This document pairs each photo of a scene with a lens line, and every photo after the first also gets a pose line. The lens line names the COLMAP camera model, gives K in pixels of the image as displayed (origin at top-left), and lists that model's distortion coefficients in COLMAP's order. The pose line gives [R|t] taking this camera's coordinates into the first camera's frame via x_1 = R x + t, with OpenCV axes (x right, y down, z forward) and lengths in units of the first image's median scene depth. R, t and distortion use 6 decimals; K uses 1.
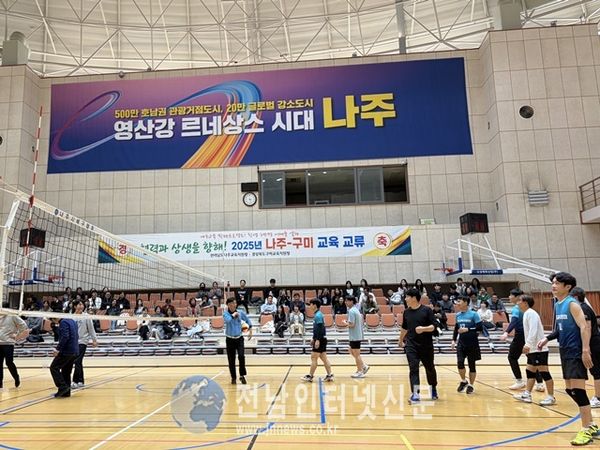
lens RADIAL K [[519.9, 0, 253.3], [0, 519.9, 224.3], [0, 0, 1]] dist [0.041446, -0.016980]
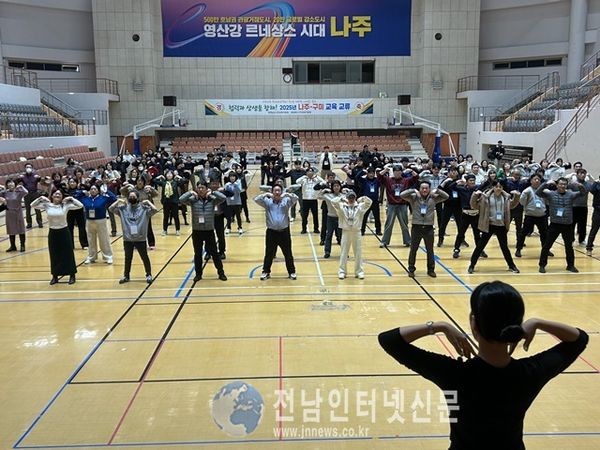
lens RADIAL K [[621.1, 0, 300.0], [0, 621.1, 225.0], [0, 0, 1]] dist [0.117871, -0.231694]
pose [[0.988451, -0.018725, 0.150383, -0.287693], [-0.033278, 0.941295, 0.335940, -0.287701], [-0.147845, -0.337065, 0.929801, -1.121825]]
